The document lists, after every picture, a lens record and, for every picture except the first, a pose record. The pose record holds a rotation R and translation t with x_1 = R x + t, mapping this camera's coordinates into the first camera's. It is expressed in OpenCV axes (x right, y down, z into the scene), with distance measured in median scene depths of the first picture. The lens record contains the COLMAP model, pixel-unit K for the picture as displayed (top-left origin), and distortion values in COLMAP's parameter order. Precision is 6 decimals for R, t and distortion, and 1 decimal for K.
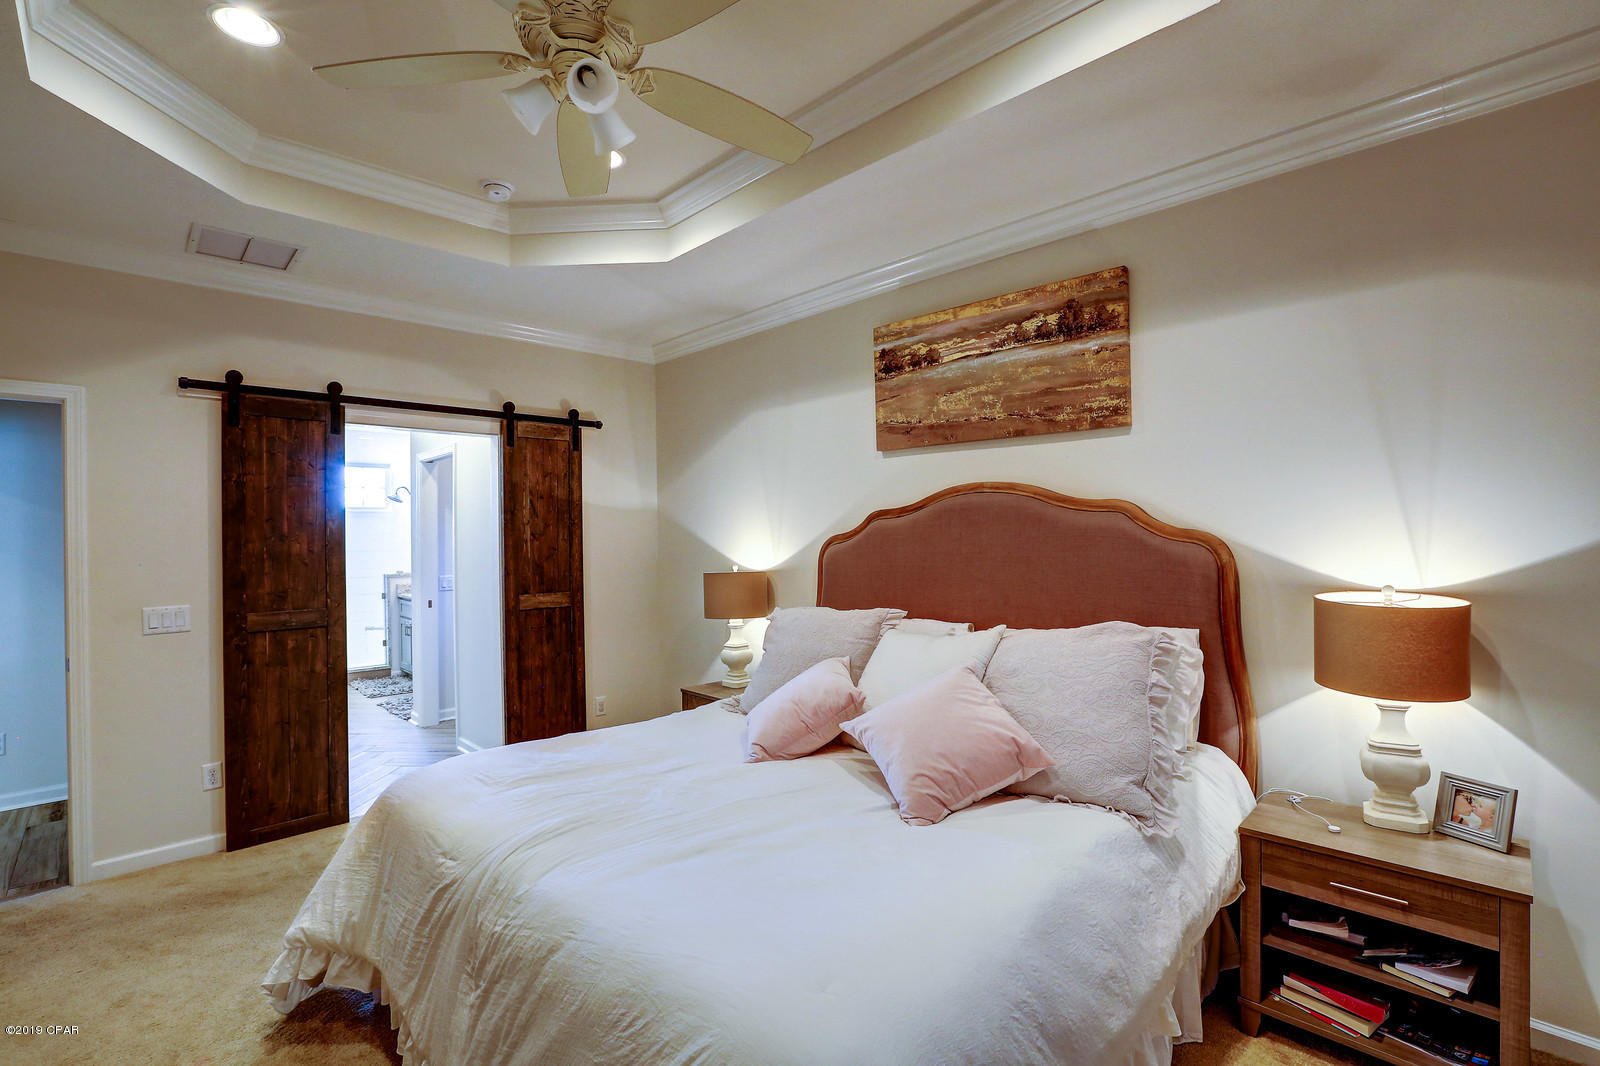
lens RADIAL K [[731.3, 0, 800.0], [0, 731.3, 533.0], [0, 0, 1]] dist [-0.050542, 0.017066]
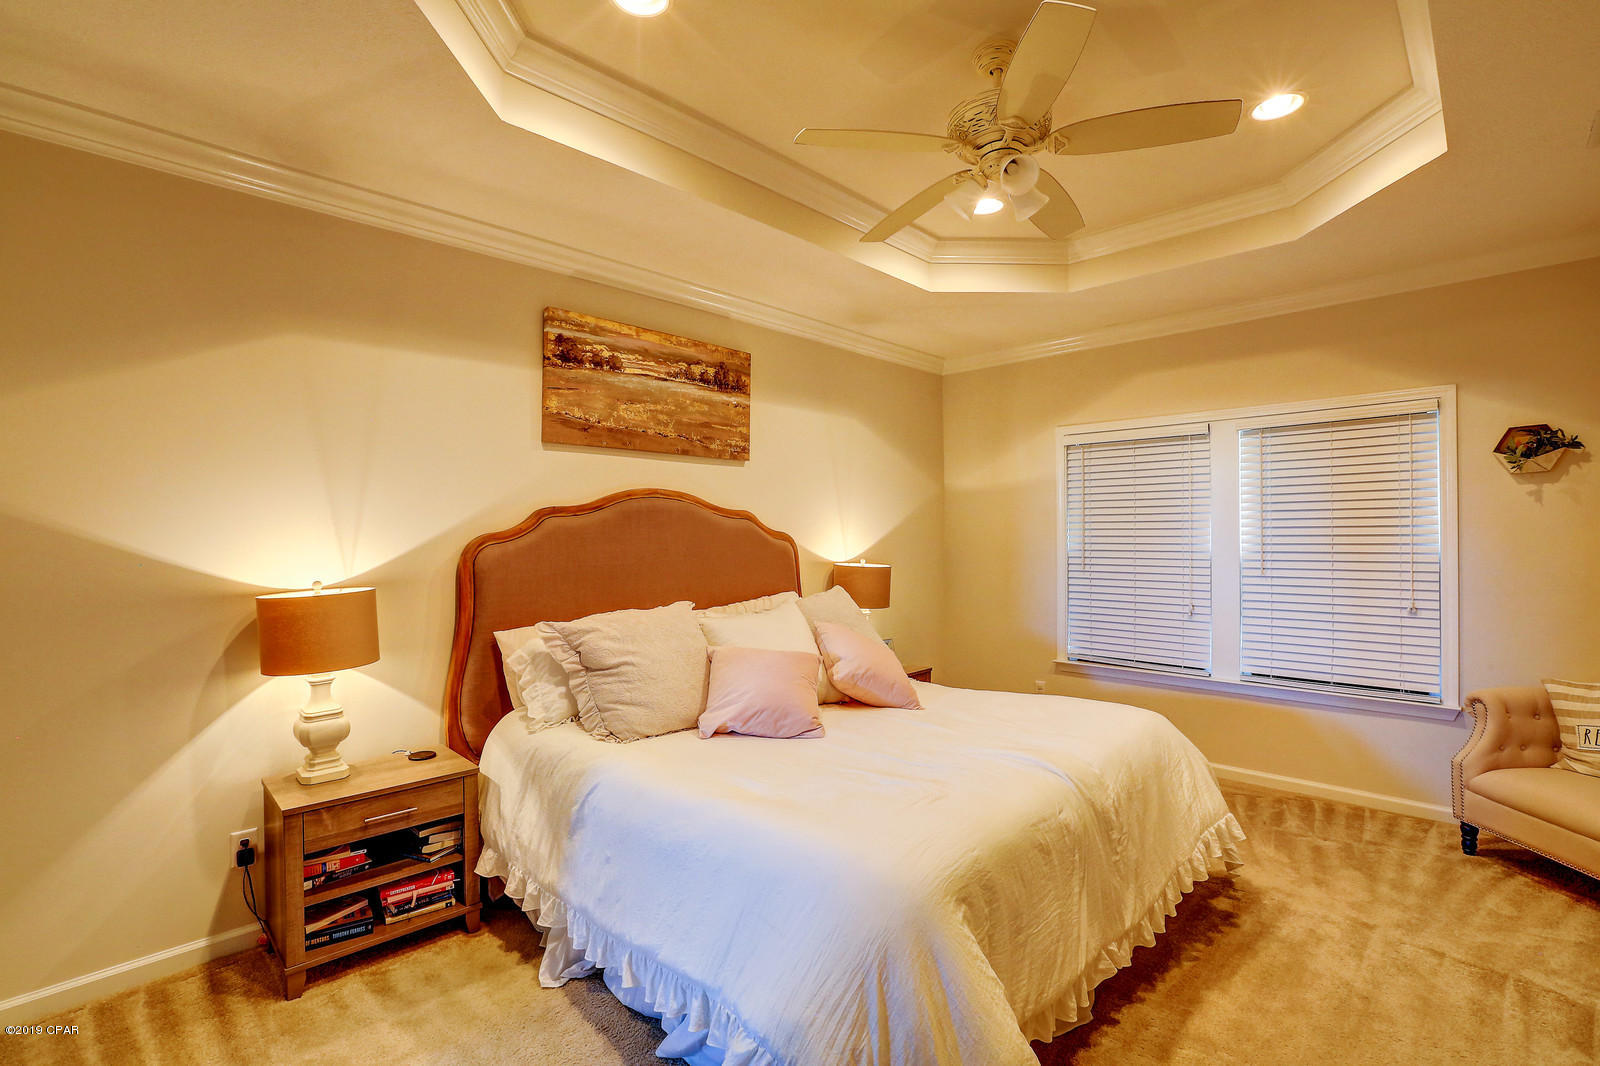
lens RADIAL K [[731.3, 0, 800.0], [0, 731.3, 533.0], [0, 0, 1]] dist [-0.050542, 0.017066]
pose [[-0.038962, -0.007454, 0.999213, -0.903430], [-0.004891, 0.999962, 0.007269, -0.008459], [-0.999229, -0.004604, -0.038997, 0.804781]]
